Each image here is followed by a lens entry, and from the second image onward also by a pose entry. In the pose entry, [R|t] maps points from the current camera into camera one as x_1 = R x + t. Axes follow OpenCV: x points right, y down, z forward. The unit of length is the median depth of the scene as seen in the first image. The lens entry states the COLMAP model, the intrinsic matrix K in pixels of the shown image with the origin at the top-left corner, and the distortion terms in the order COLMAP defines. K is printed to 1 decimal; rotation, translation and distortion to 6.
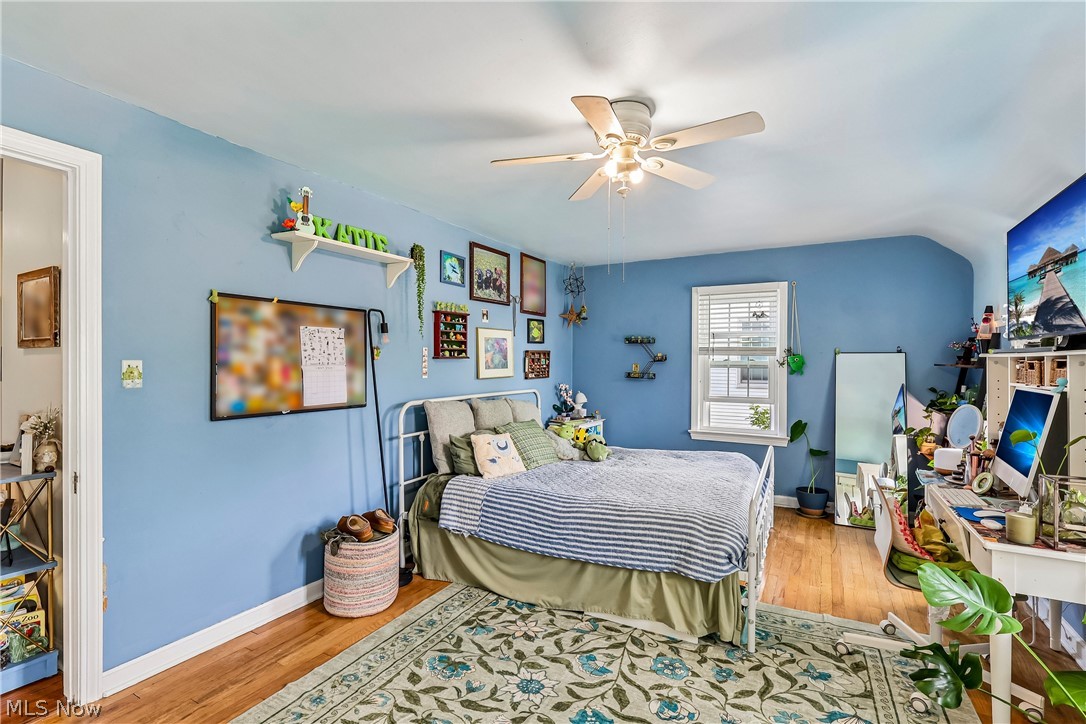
lens RADIAL K [[500.5, 0, 528.4], [0, 500.5, 364.4], [0, 0, 1]] dist [0.000528, -0.000003]
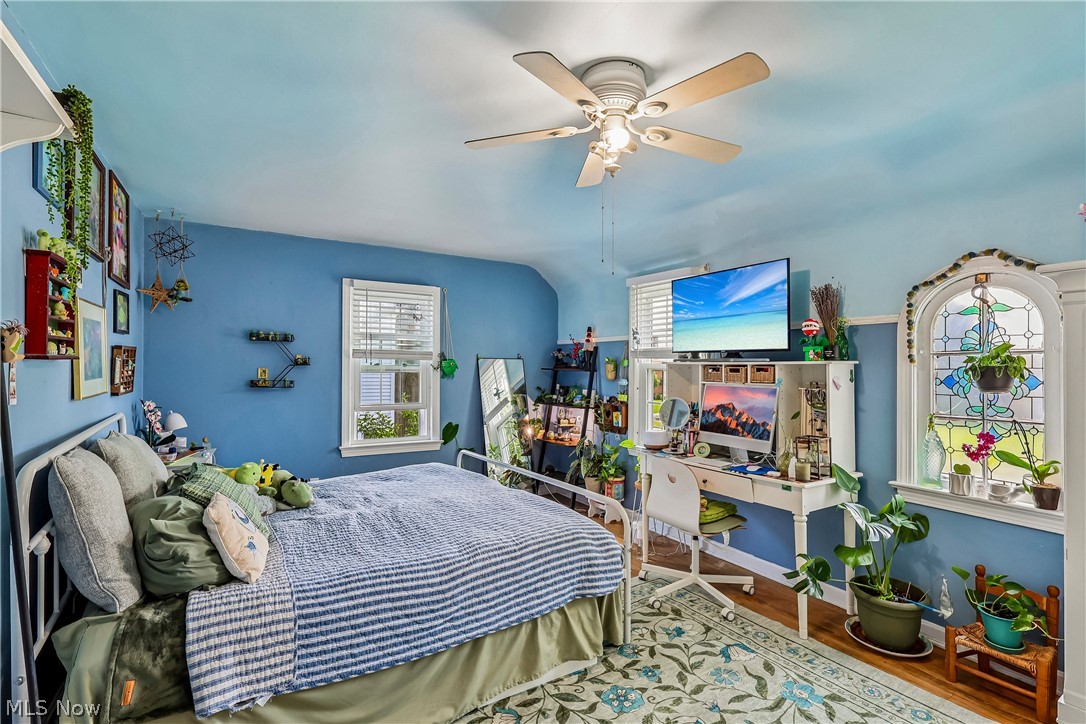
lens RADIAL K [[510.2, 0, 541.7], [0, 510.2, 364.6], [0, 0, 1]] dist [-0.000908, -0.000164]
pose [[0.484414, 0.003680, 0.874831, -0.480837], [0.001067, 0.999988, -0.004798, -0.005254], [-0.874838, 0.003257, 0.484404, 0.526221]]
